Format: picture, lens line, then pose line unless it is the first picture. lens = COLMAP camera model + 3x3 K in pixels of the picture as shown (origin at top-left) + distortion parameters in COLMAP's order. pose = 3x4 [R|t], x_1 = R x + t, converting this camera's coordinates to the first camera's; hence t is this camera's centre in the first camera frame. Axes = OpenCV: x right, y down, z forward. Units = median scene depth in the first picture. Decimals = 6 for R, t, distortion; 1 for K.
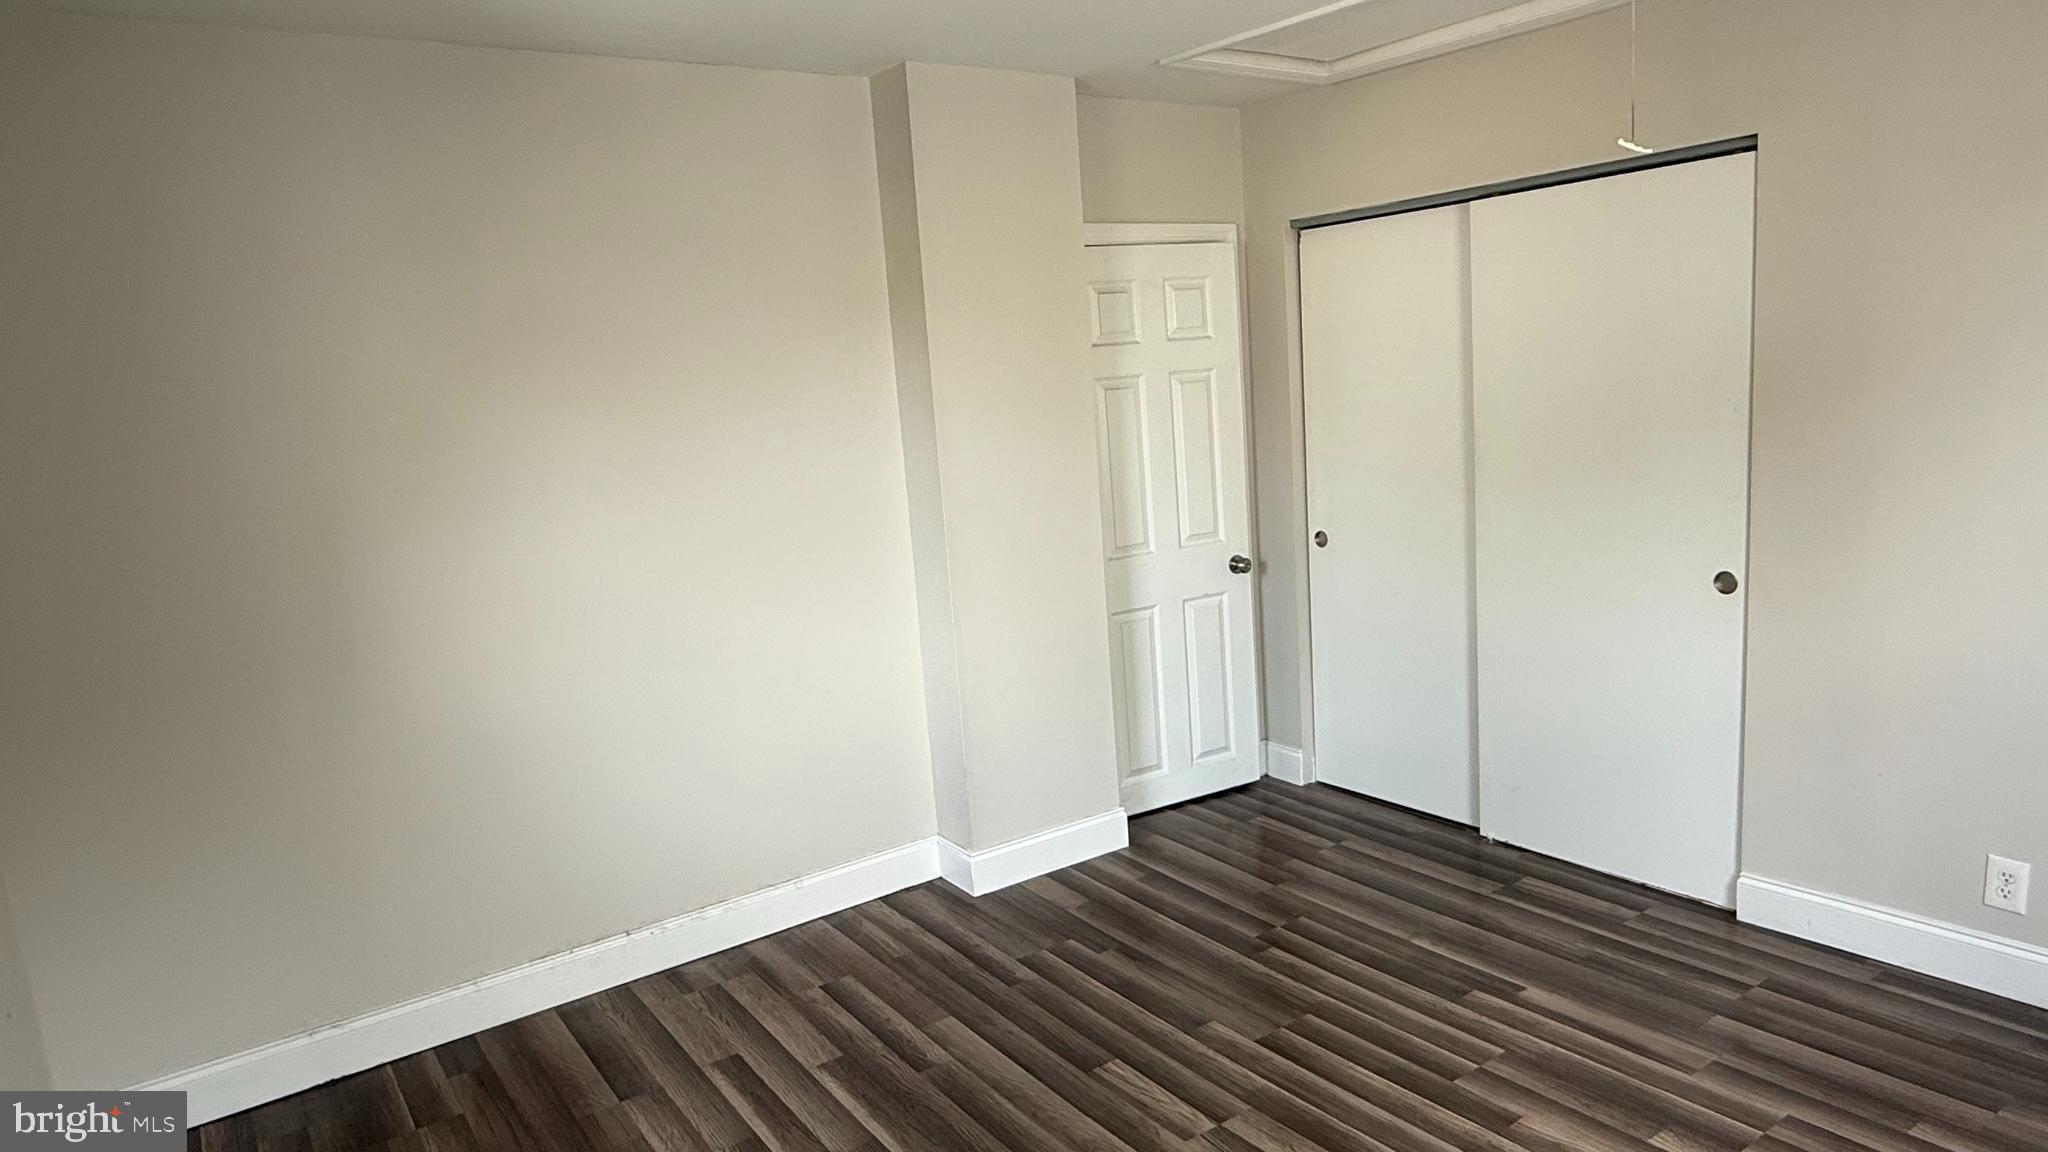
lens RADIAL K [[1254.0, 0, 1024.0], [0, 1254.0, 576.2], [0, 0, 1]] dist [-0.003016, -0.000681]
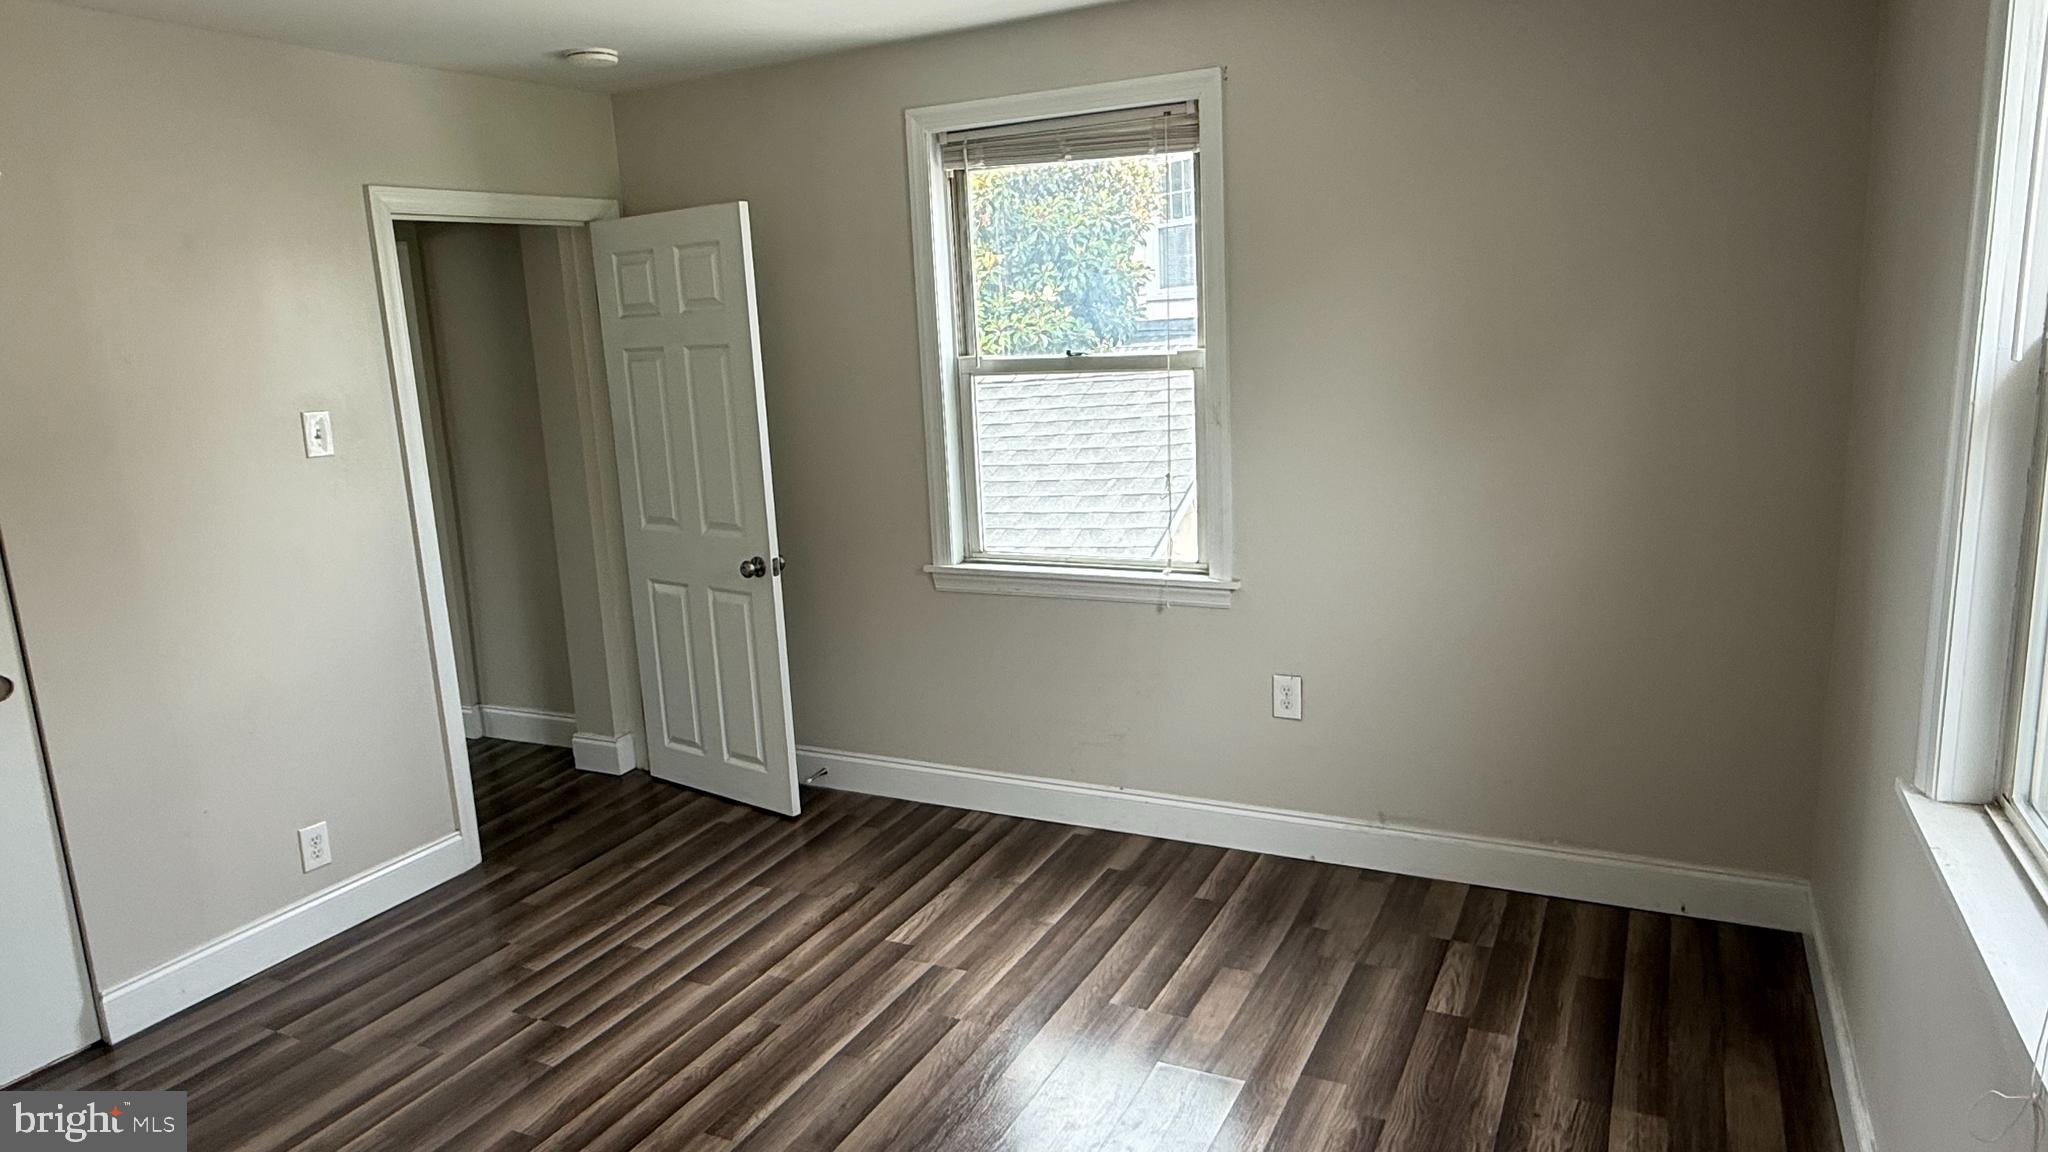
lens RADIAL K [[1254.0, 0, 1024.2], [0, 1254.0, 575.5], [0, 0, 1]] dist [-0.003016, -0.000681]
pose [[-0.461586, -0.079036, 0.883568, -0.579965], [0.222966, 0.953712, 0.201791, -0.094791], [-0.858618, 0.290149, -0.422598, 0.846937]]
